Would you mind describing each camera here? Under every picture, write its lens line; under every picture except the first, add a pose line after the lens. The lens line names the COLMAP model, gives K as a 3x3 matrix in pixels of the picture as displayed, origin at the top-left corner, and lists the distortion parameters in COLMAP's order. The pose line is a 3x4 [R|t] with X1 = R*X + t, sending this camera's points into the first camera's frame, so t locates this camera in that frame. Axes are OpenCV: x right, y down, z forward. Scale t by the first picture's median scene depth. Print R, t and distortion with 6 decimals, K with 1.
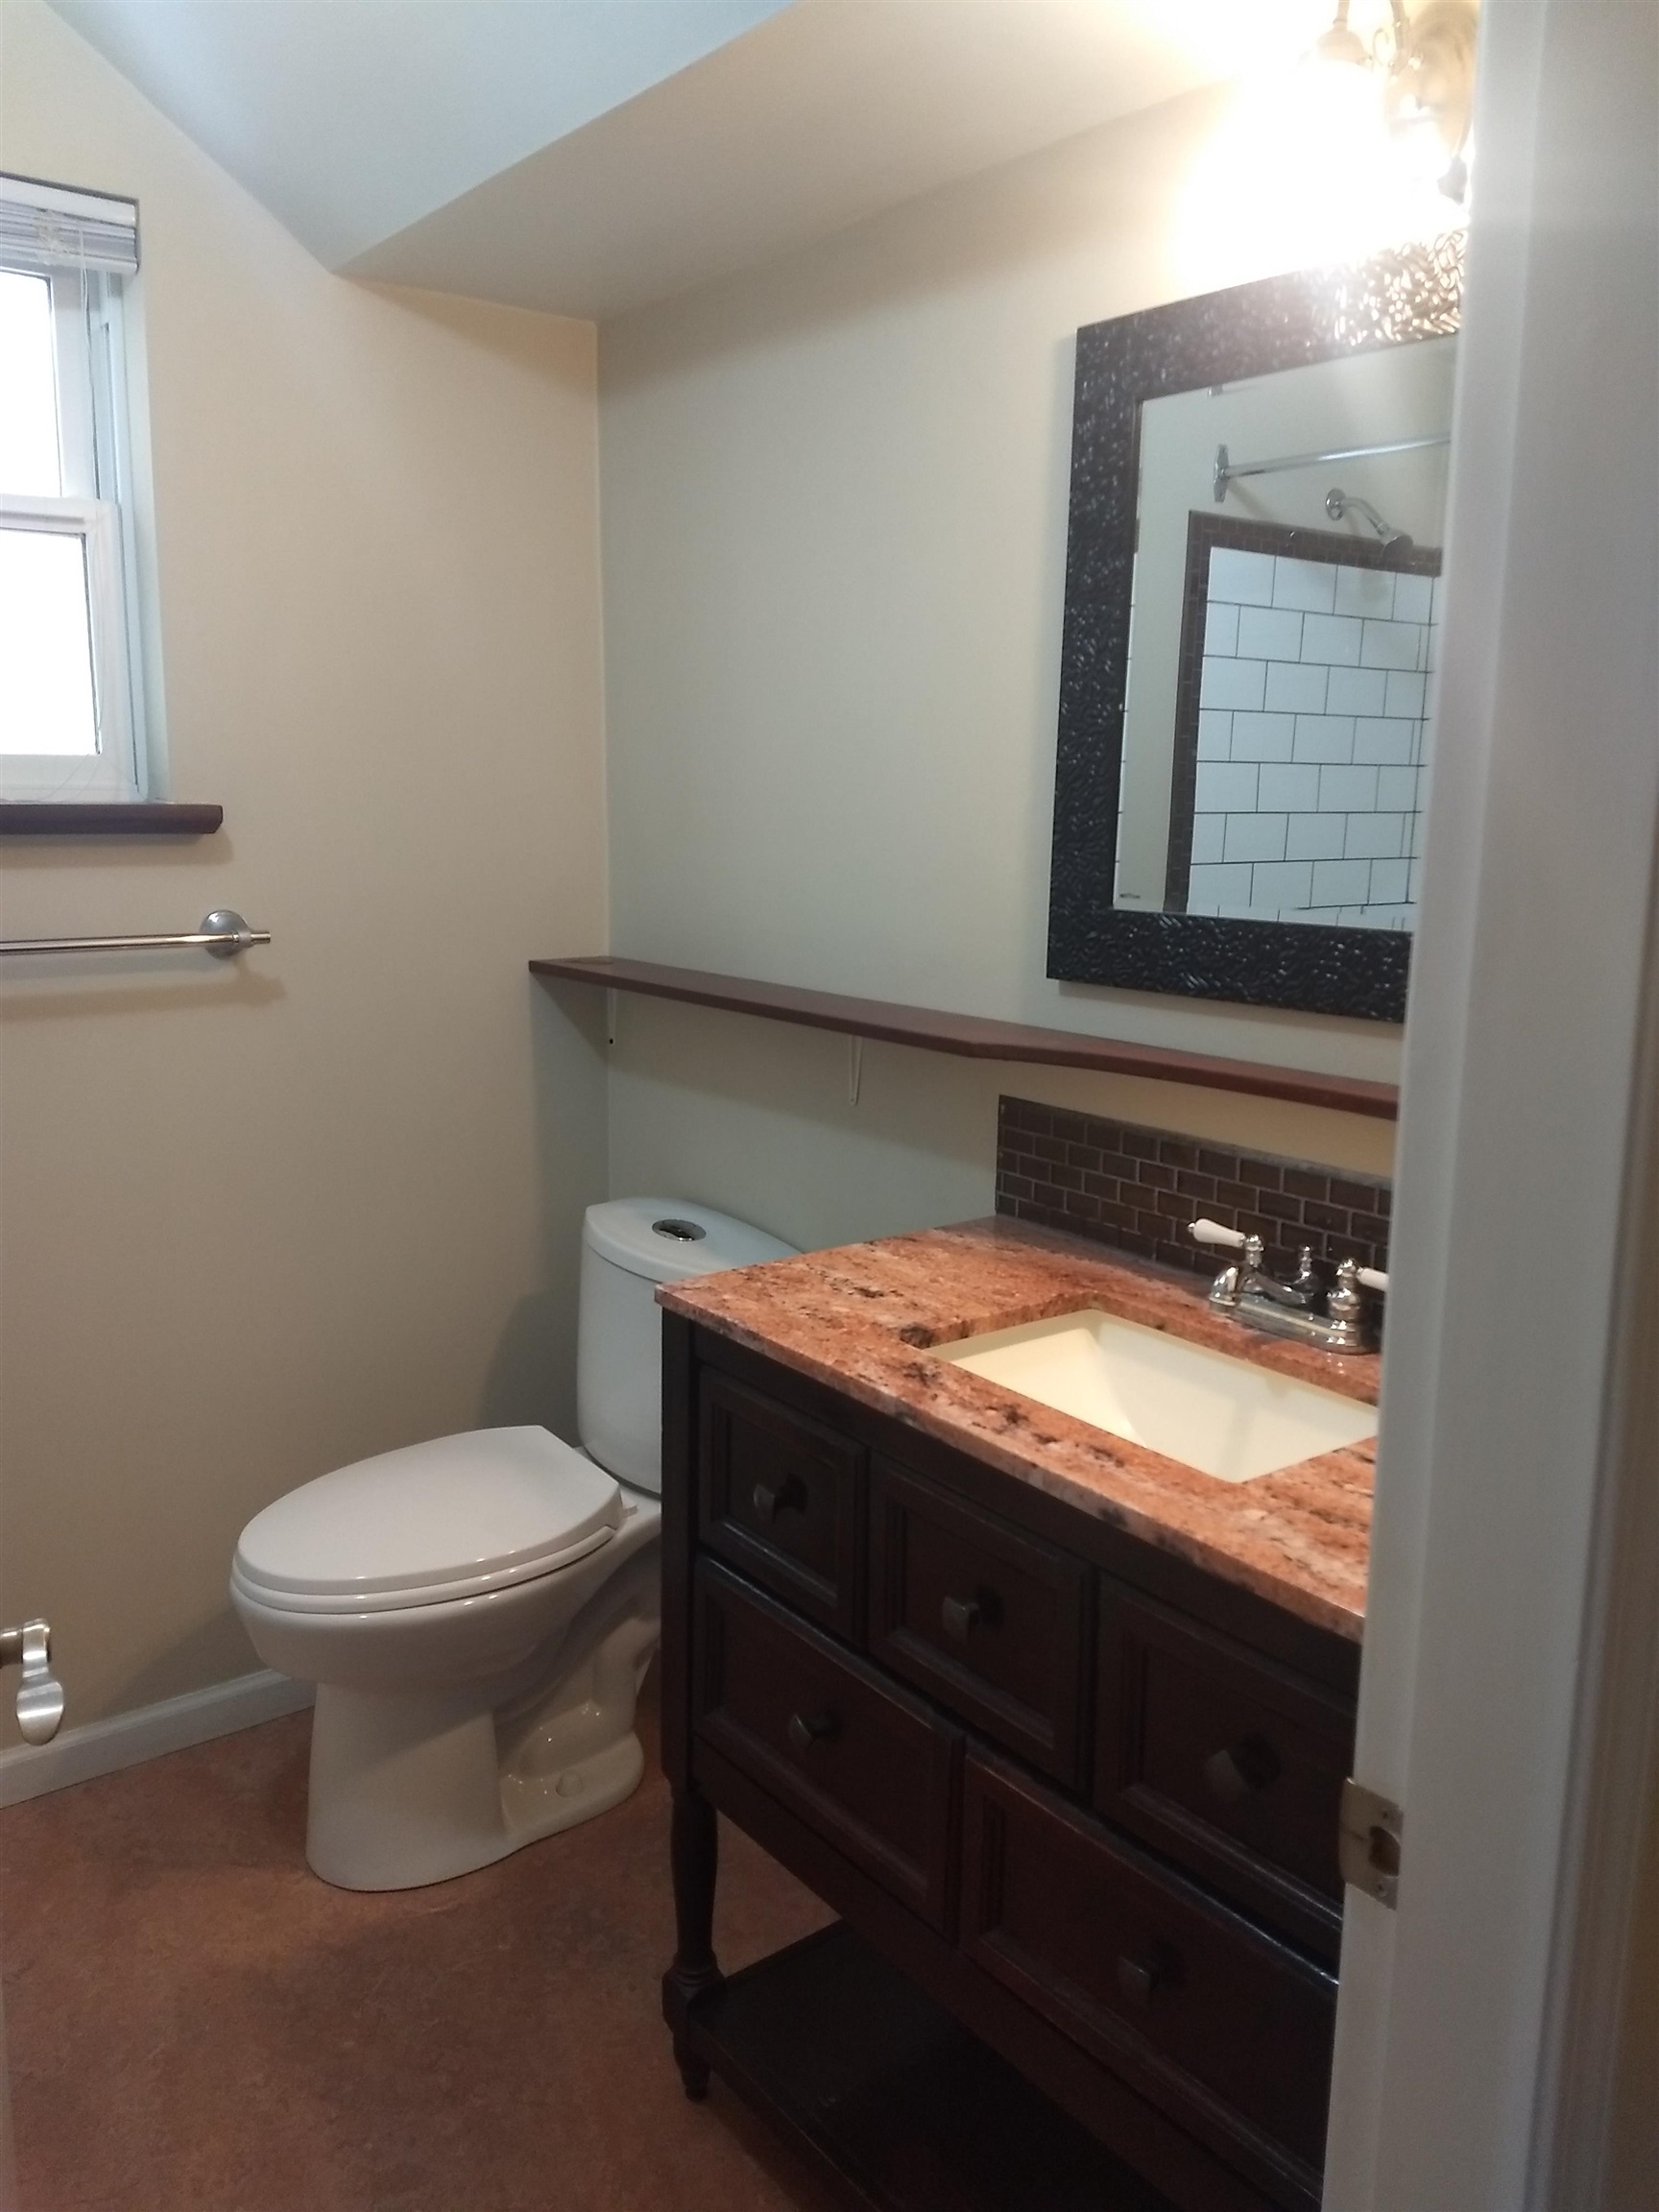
lens RADIAL K [[1681.8, 0, 830.3], [0, 1681.8, 1087.2], [0, 0, 1]] dist [0.309150, -0.654677]
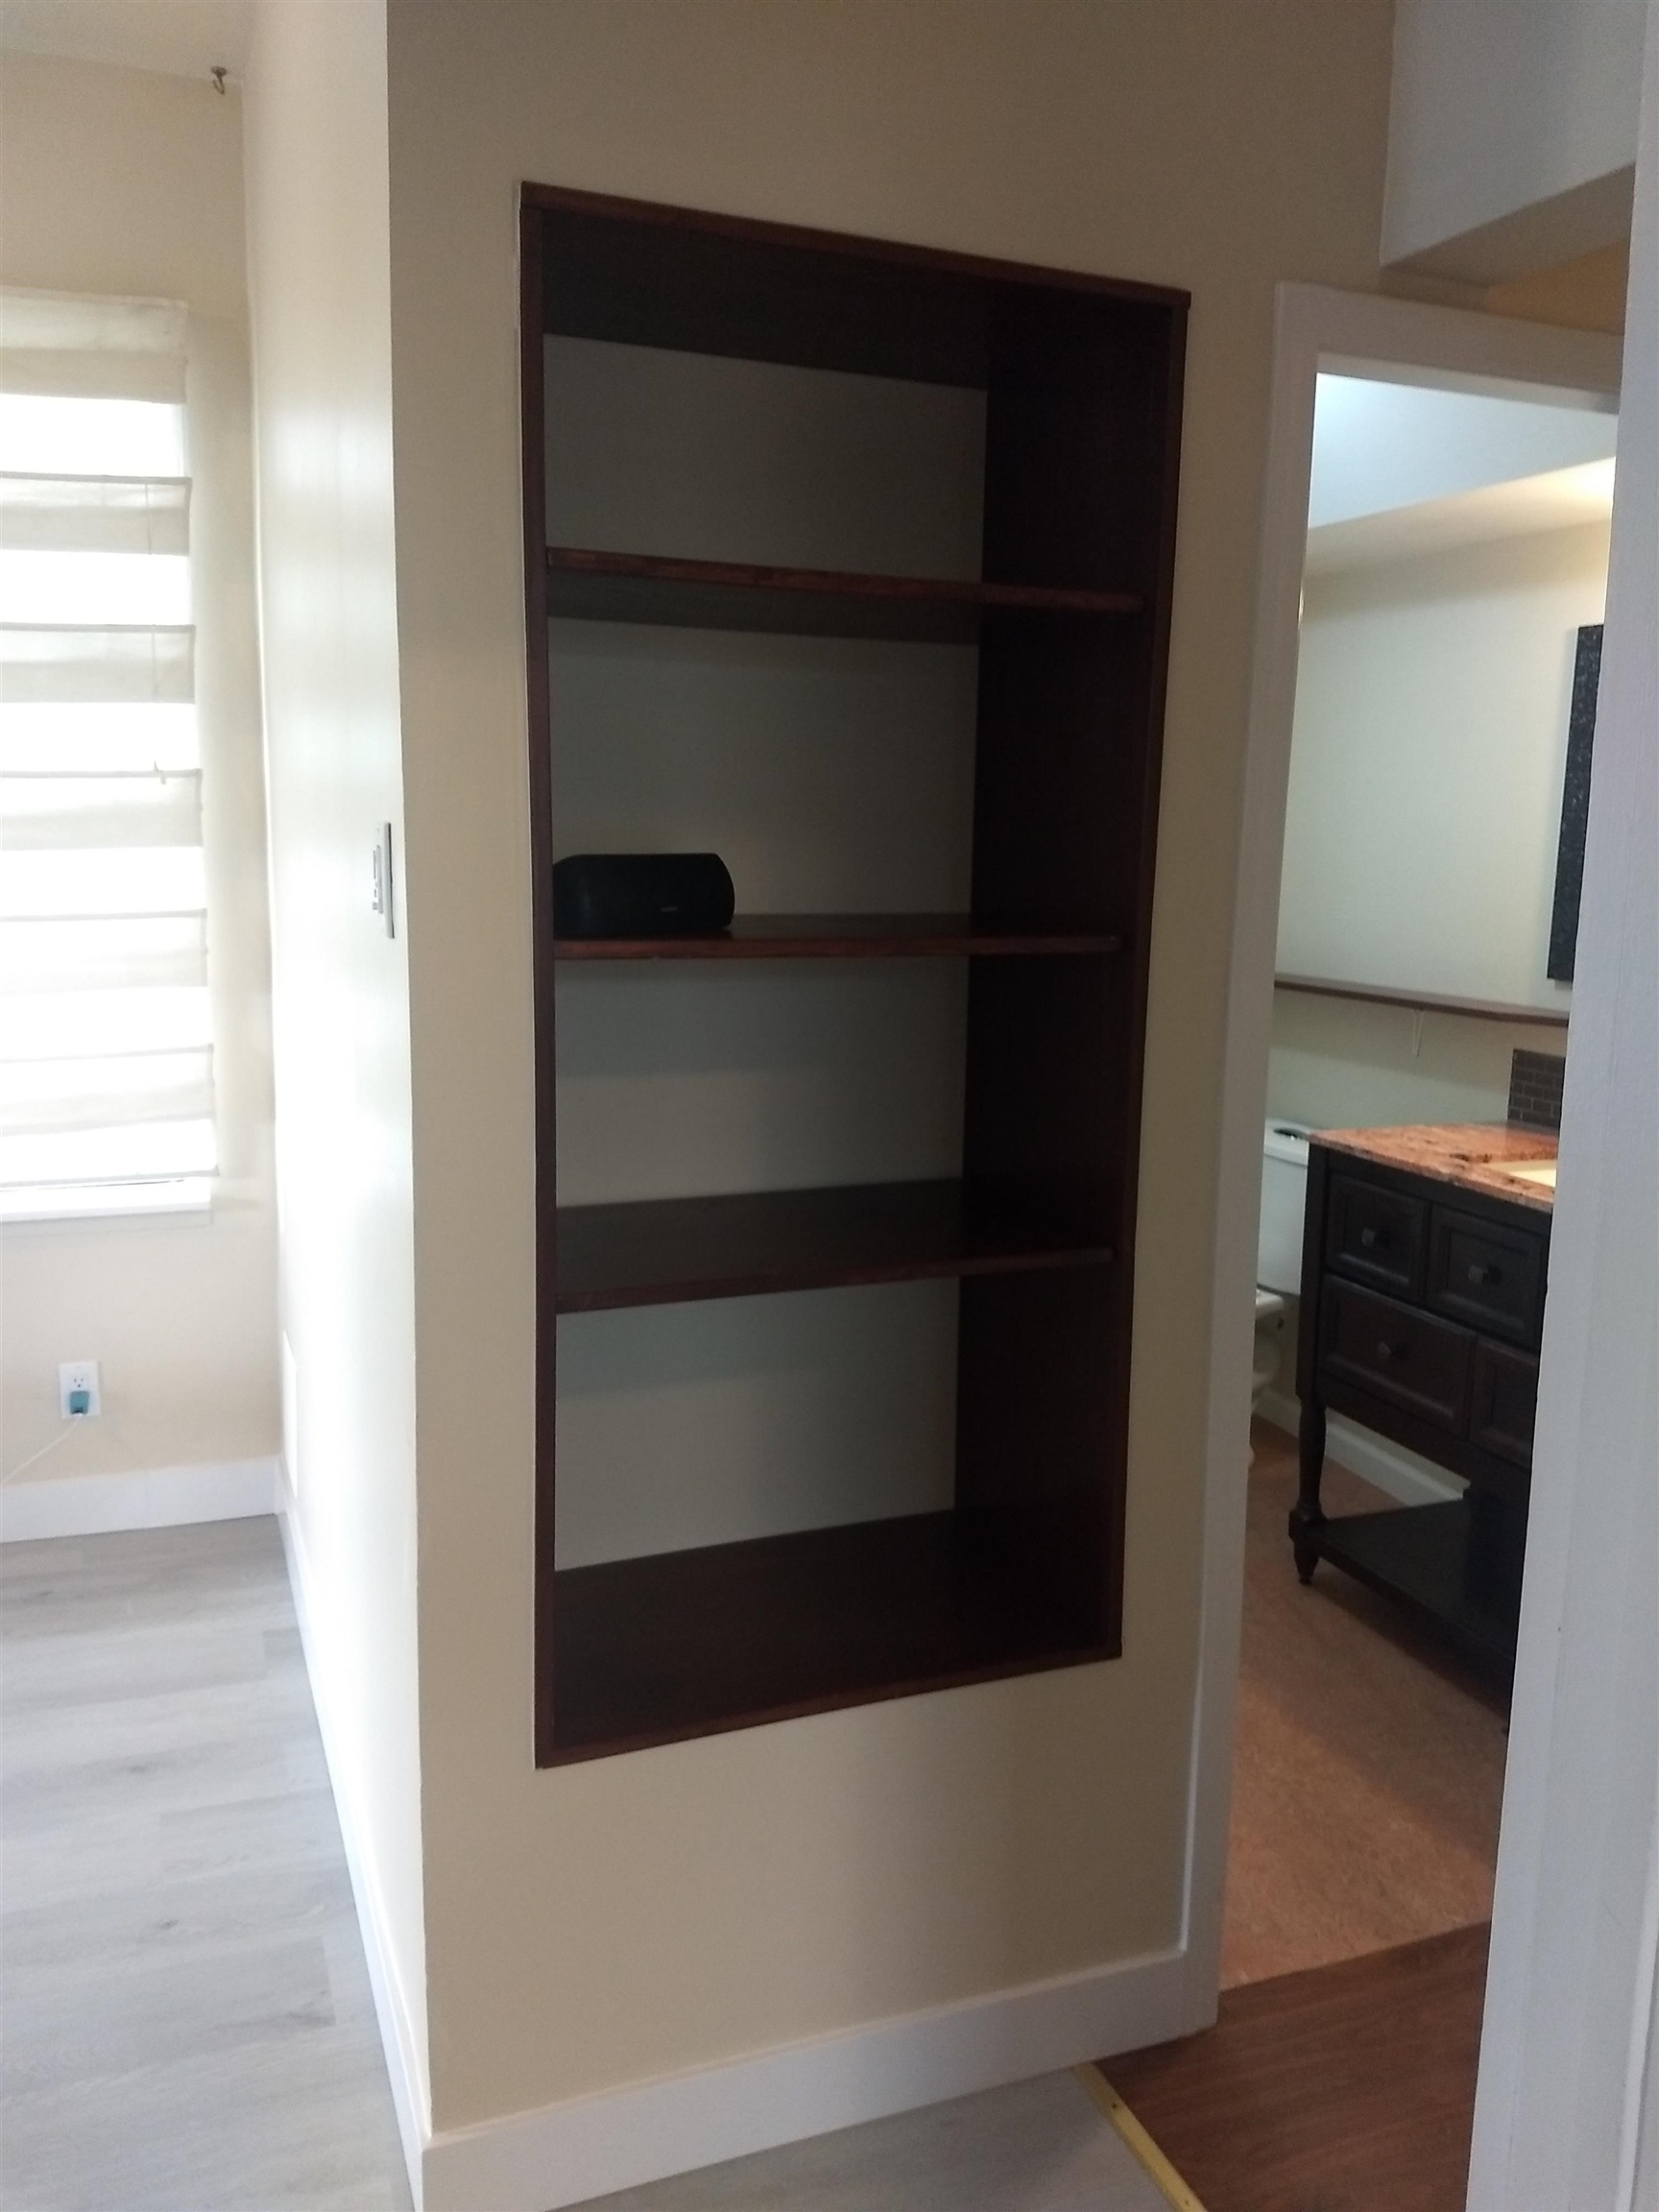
lens RADIAL K [[1681.8, 0, 830.3], [0, 1681.8, 1087.2], [0, 0, 1]] dist [0.309150, -0.654677]
pose [[0.960822, 0.049709, -0.272674, -0.096815], [-0.055552, 0.998361, -0.013746, 0.126700], [0.271543, 0.028355, 0.962008, -1.023883]]
